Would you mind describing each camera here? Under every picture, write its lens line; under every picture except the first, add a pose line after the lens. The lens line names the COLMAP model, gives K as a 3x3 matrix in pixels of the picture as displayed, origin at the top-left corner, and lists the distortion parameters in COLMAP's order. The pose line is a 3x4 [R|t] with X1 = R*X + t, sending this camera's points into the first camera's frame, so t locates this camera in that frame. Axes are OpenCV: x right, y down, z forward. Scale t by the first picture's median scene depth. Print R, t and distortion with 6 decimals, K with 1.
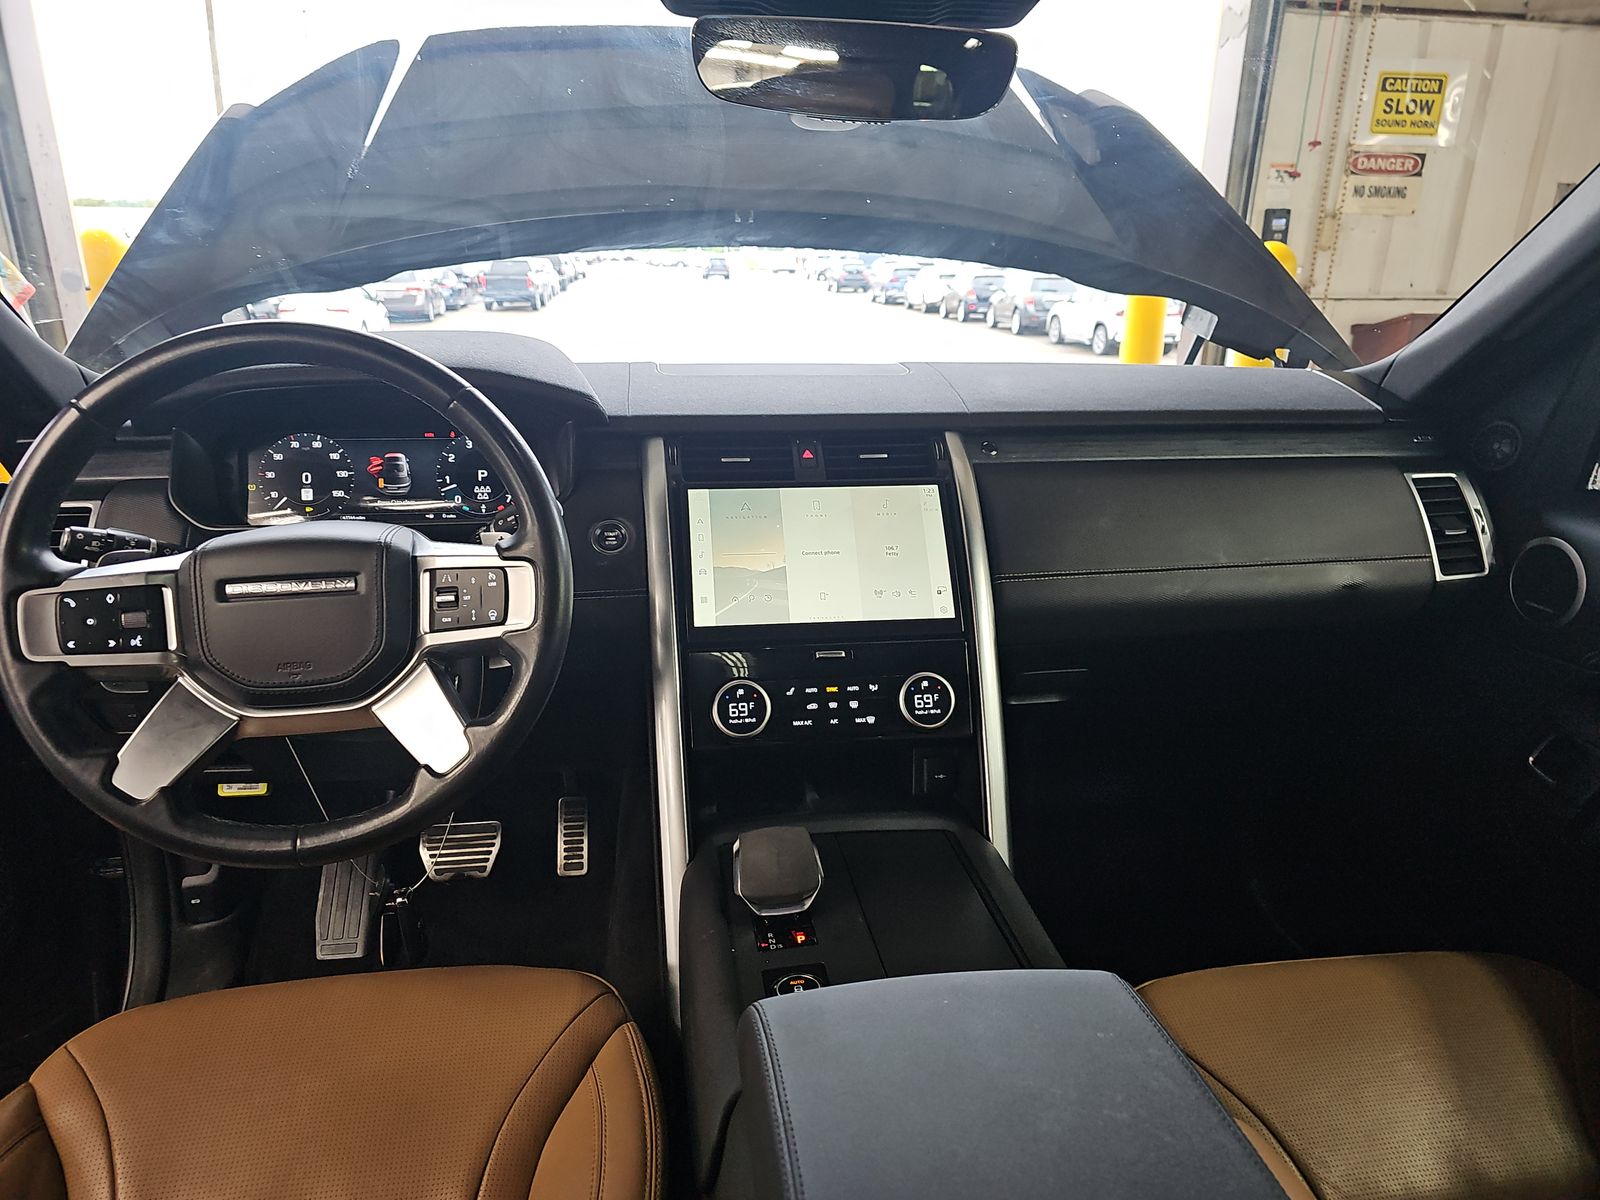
lens RADIAL K [[1057.5, 0, 822.8], [0, 1057.5, 593.8], [0, 0, 1]] dist [0.035255, -0.030875]
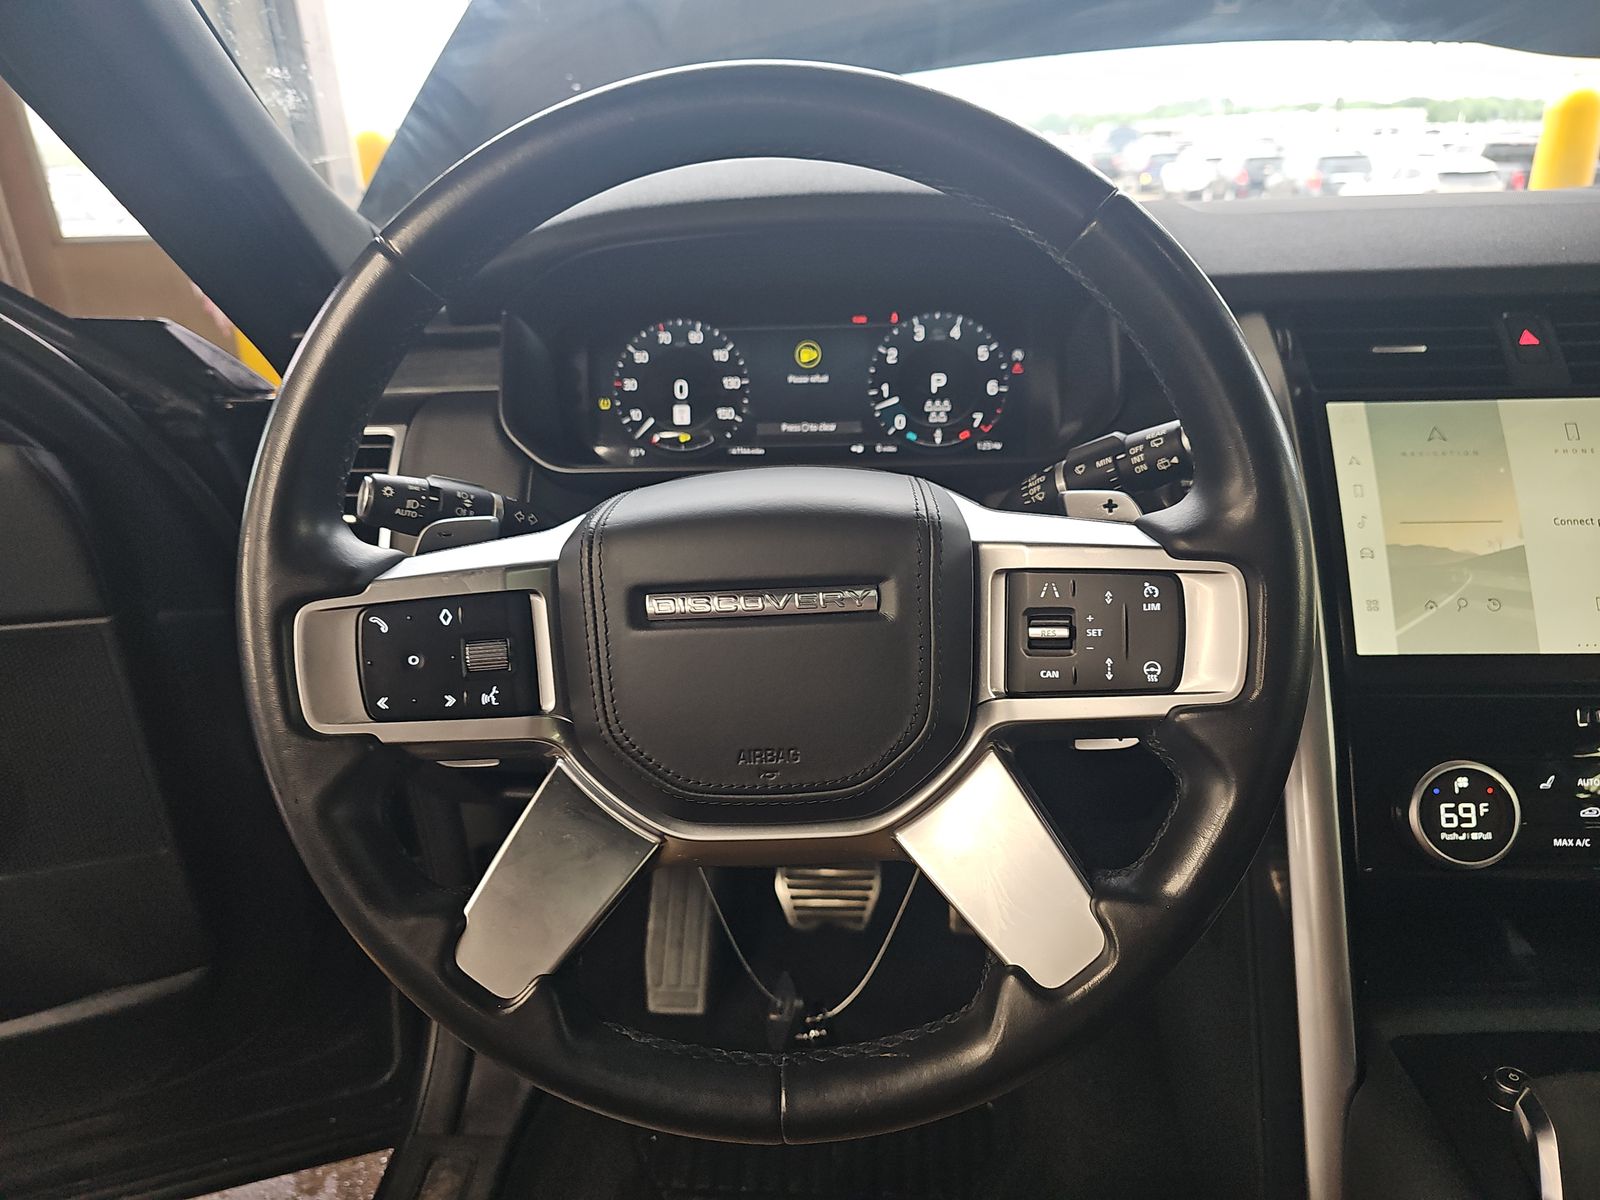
lens RADIAL K [[1062.0, 0, 806.7], [0, 1062.0, 609.7], [0, 0, 1]] dist [0.024682, -0.007238]
pose [[0.977282, 0.038031, -0.208502, -0.355769], [-0.018268, 0.995223, 0.095904, -0.050388], [0.211154, -0.089917, 0.973308, 0.486485]]
